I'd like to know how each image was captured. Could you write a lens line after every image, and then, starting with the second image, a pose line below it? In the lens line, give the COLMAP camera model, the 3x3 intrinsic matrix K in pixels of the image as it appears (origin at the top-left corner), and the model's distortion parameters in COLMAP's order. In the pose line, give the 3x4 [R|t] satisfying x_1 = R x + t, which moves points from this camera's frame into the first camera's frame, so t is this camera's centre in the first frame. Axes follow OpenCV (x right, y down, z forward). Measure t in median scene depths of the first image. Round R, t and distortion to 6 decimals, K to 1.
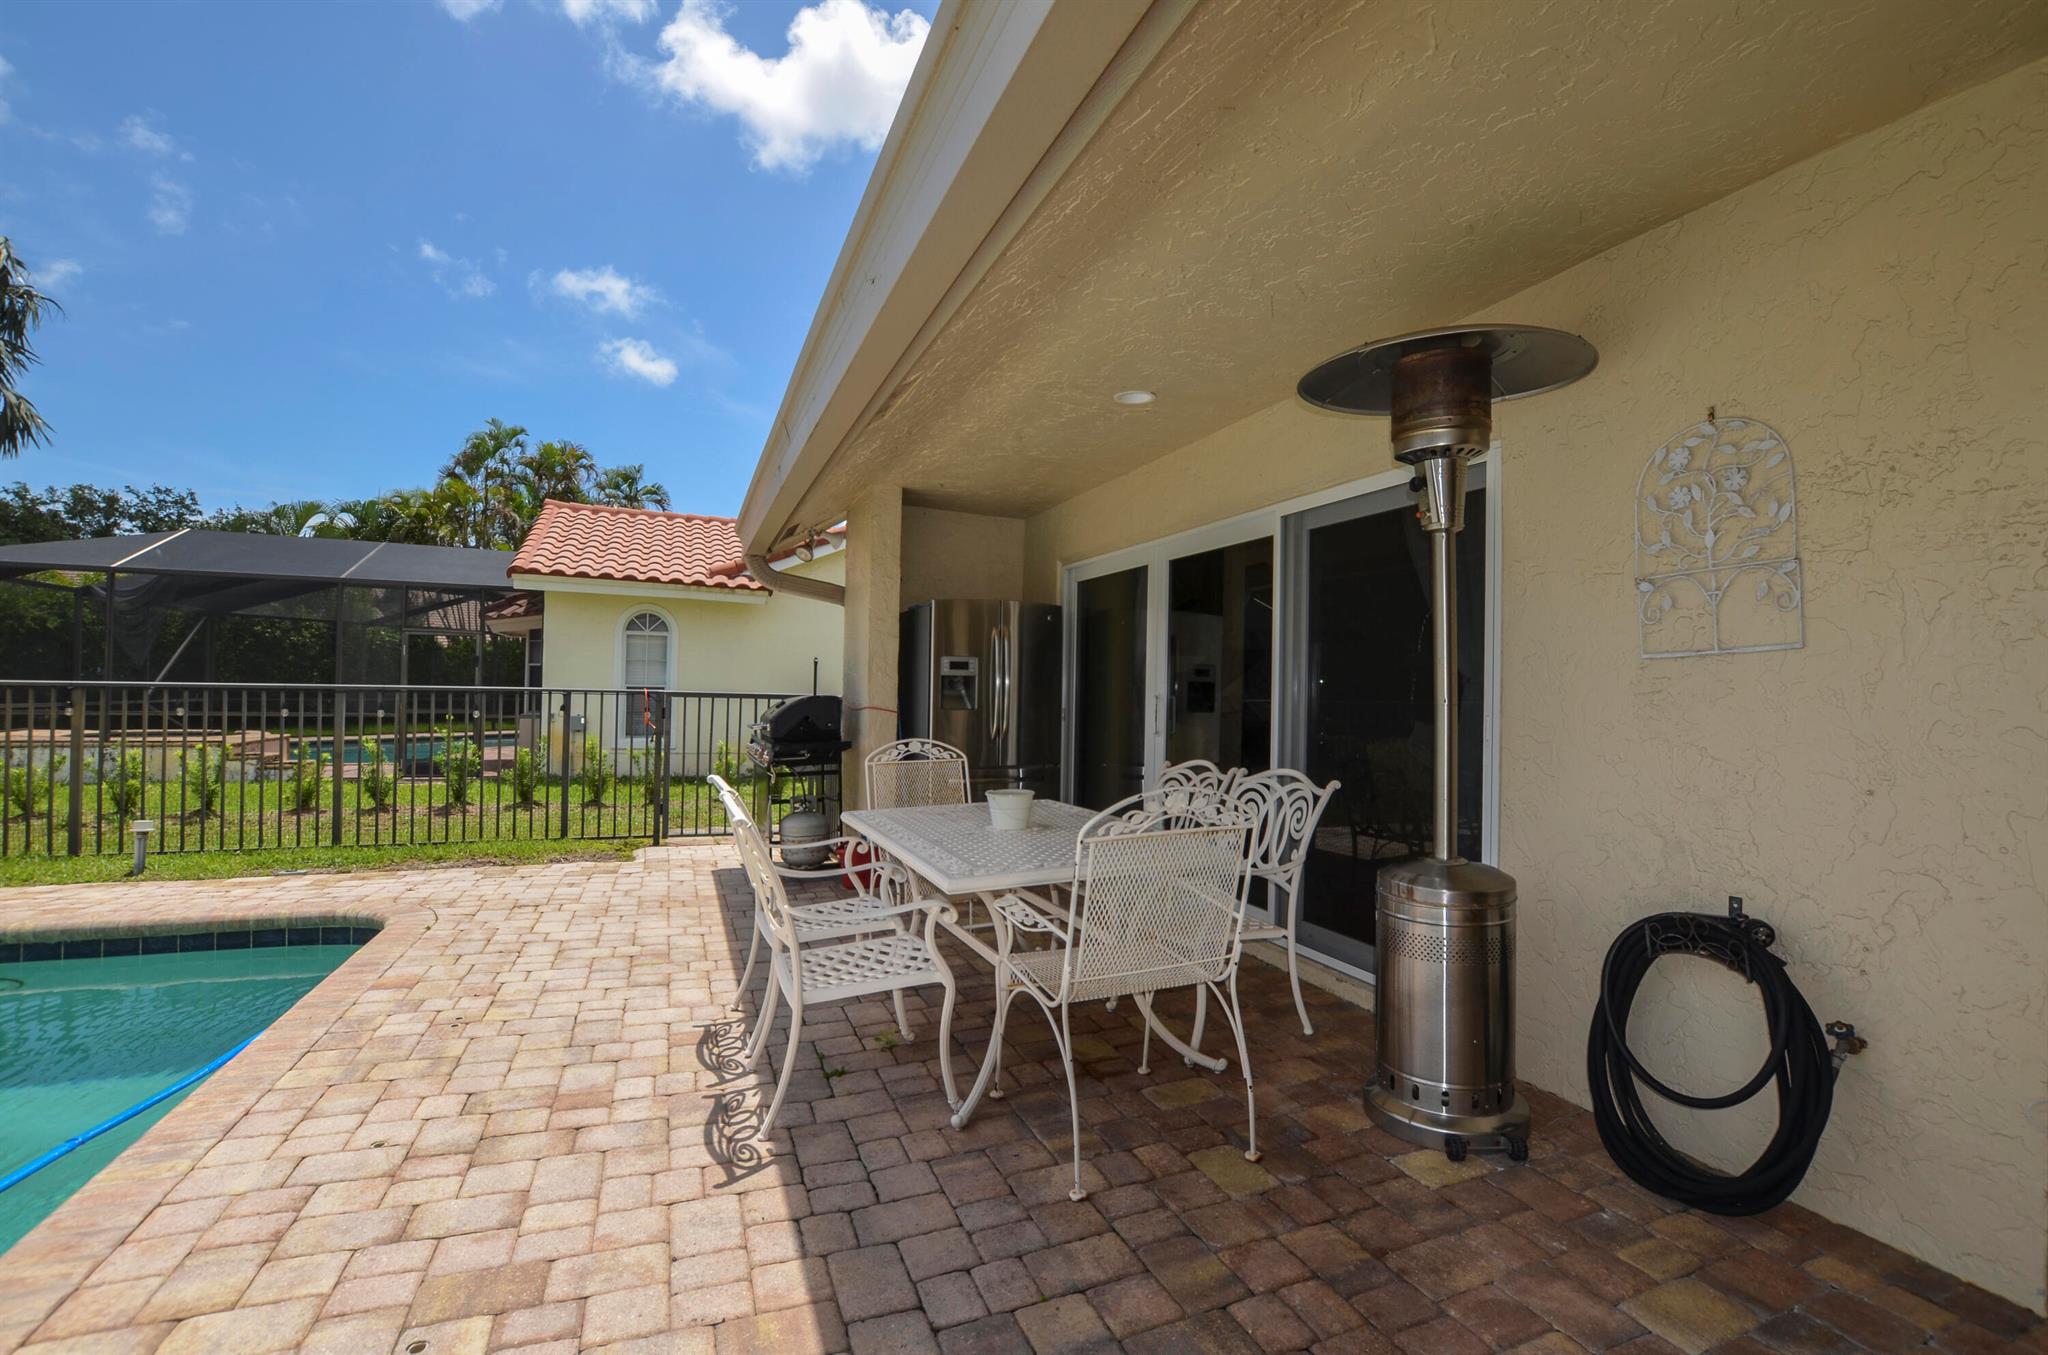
lens RADIAL K [[896.1, 0, 1029.6], [0, 896.1, 674.7], [0, 0, 1]] dist [-0.029769, 0.004661]
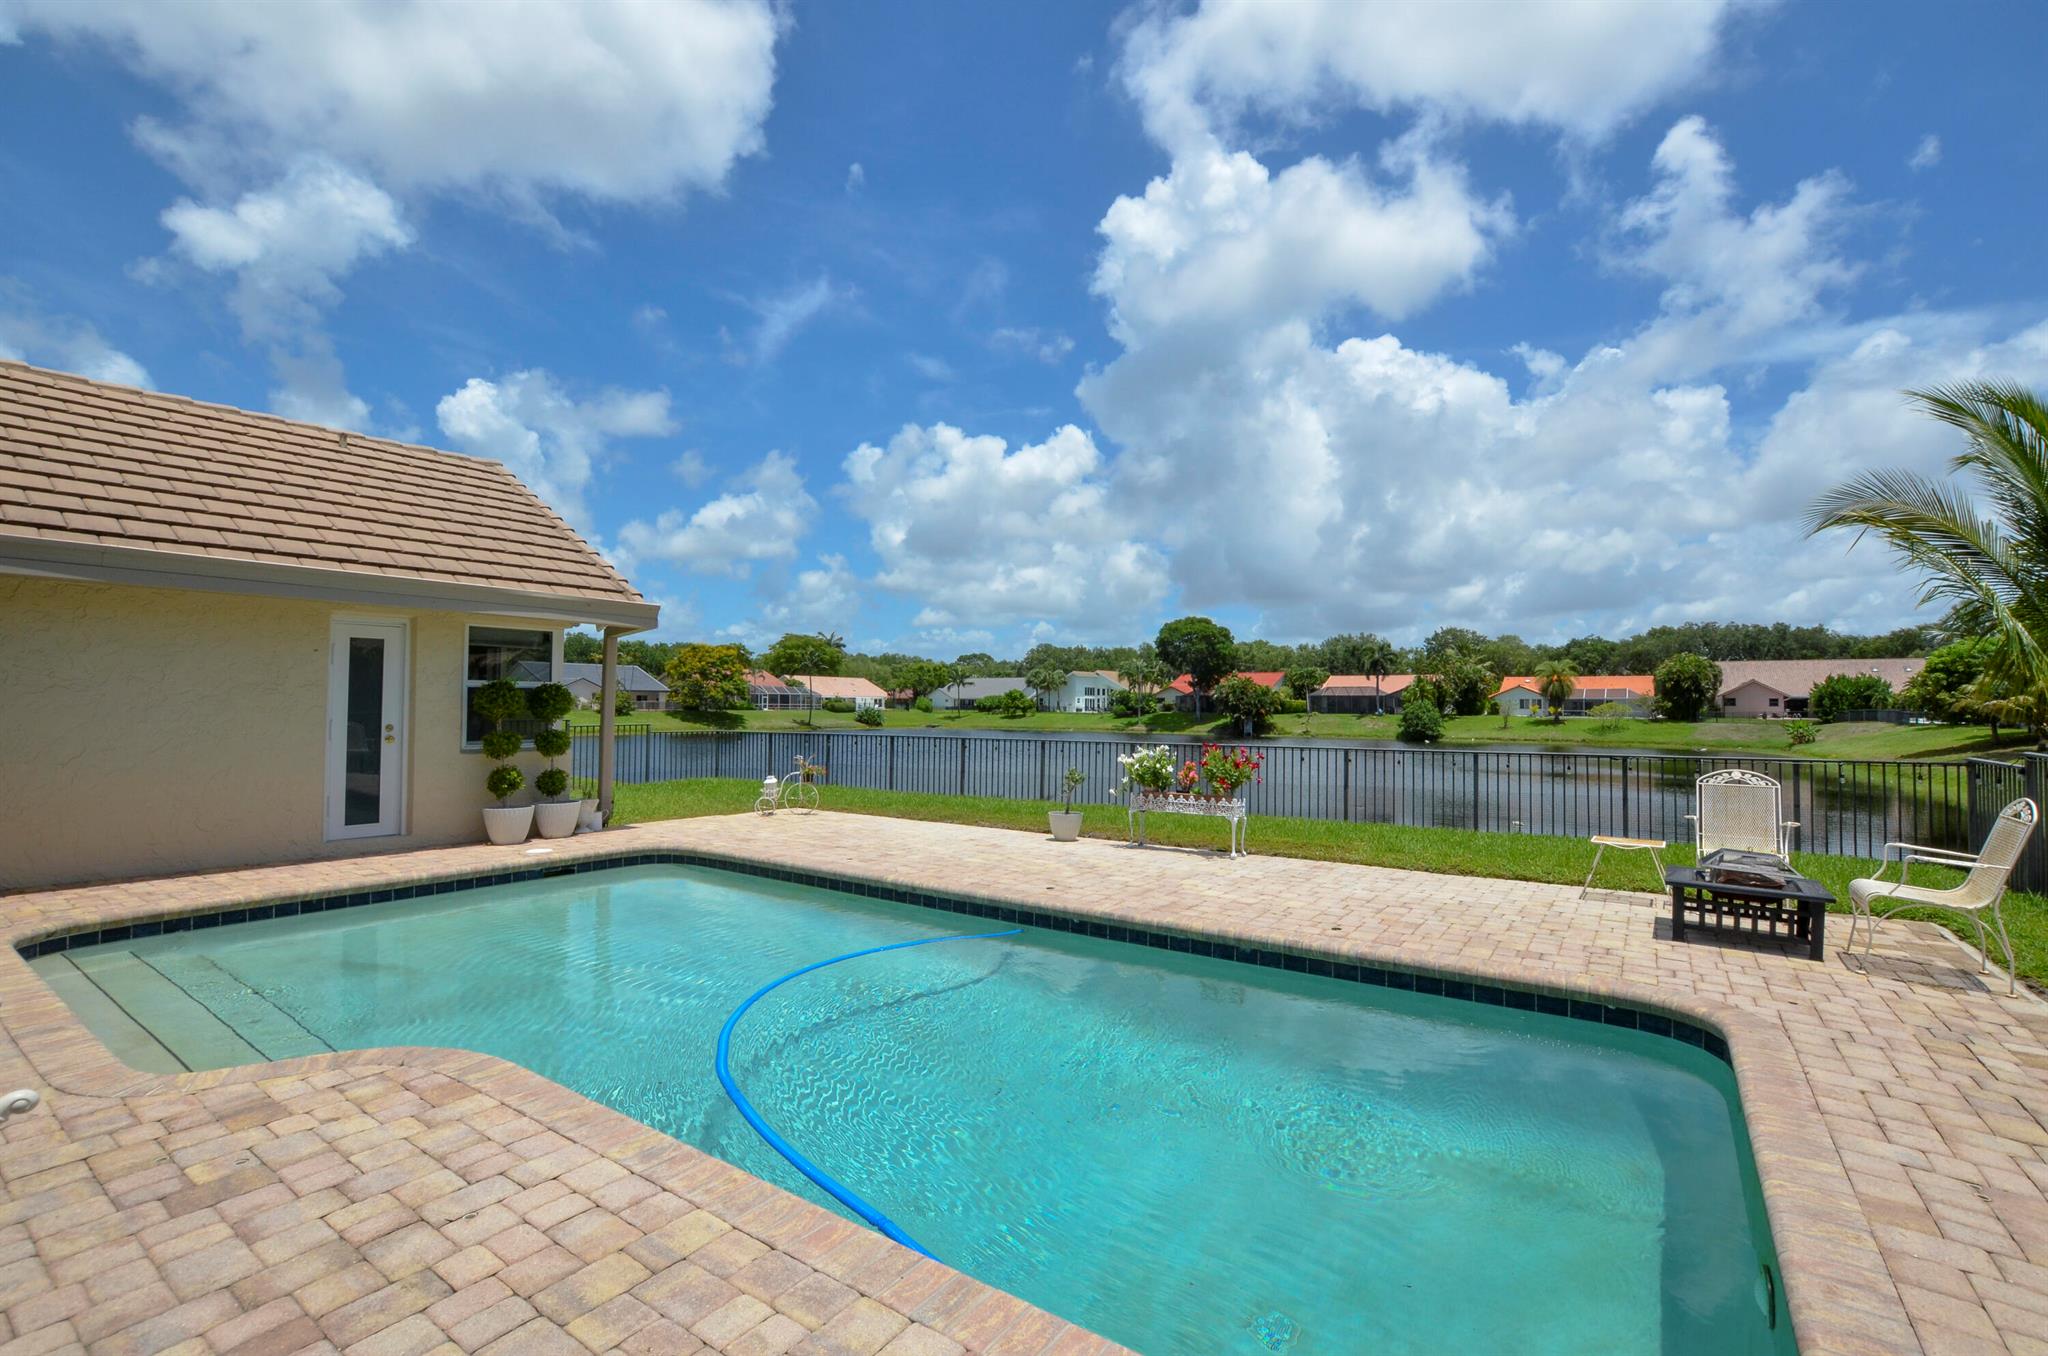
lens RADIAL K [[896.1, 0, 1031.7], [0, 896.1, 678.3], [0, 0, 1]] dist [-0.029769, 0.004661]
pose [[-0.832261, -0.042606, -0.552744, -0.128060], [-0.014238, 0.998356, -0.055517, -0.009427], [0.554201, -0.038334, -0.831500, 0.417537]]
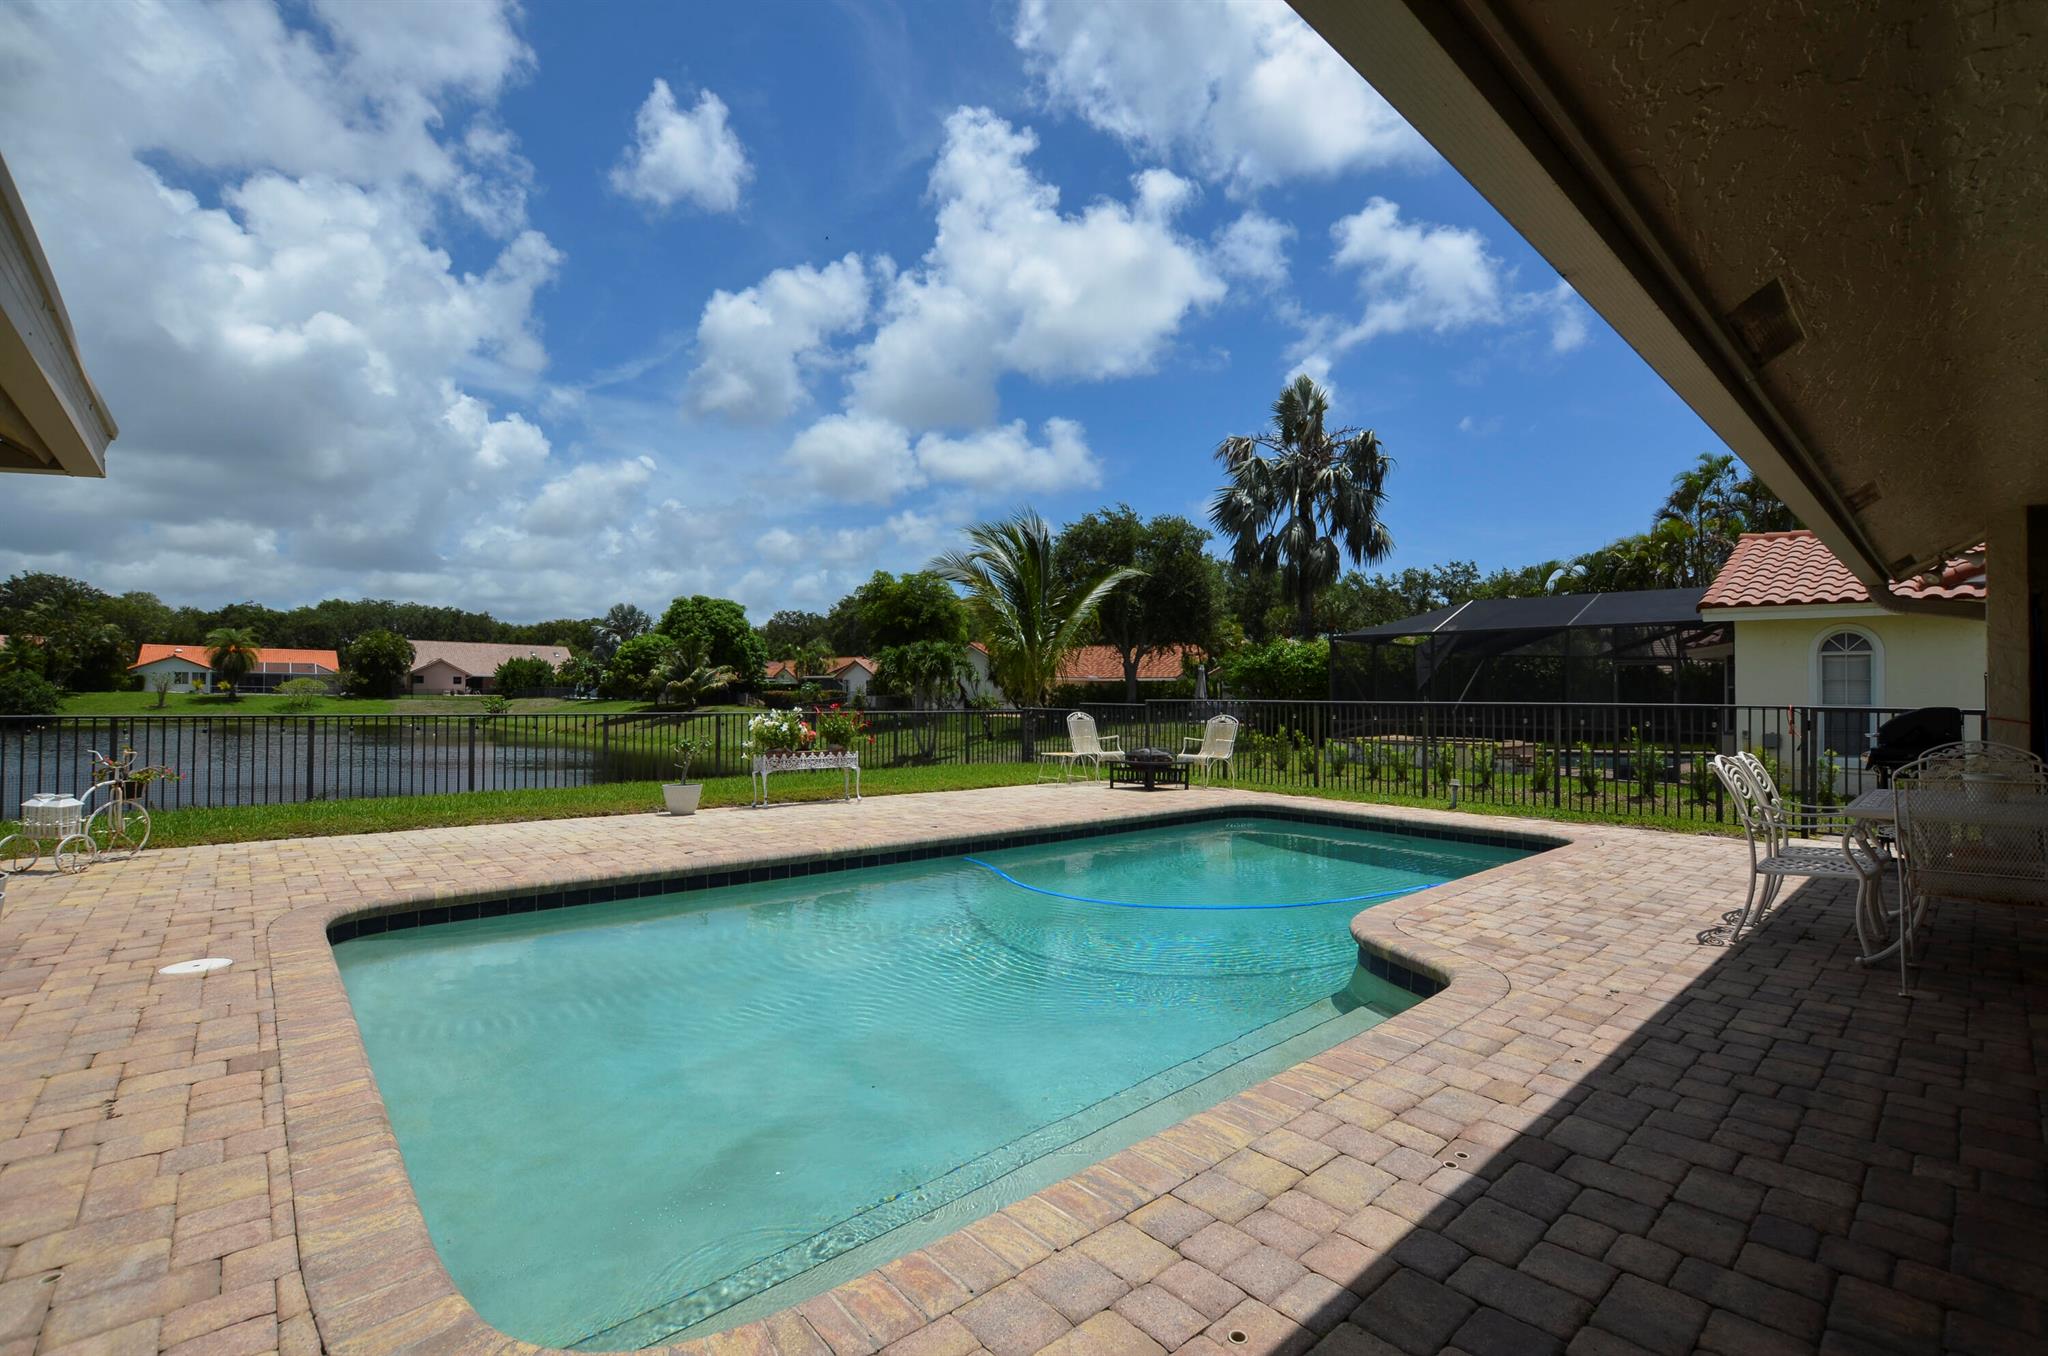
lens RADIAL K [[896.1, 0, 1045.0], [0, 896.1, 683.5], [0, 0, 1]] dist [-0.029769, 0.004661]
pose [[0.347641, -0.029110, -0.937176, 0.181465], [0.010433, 0.999576, -0.027178, 0.005228], [0.937570, -0.000329, 0.347797, -0.188588]]
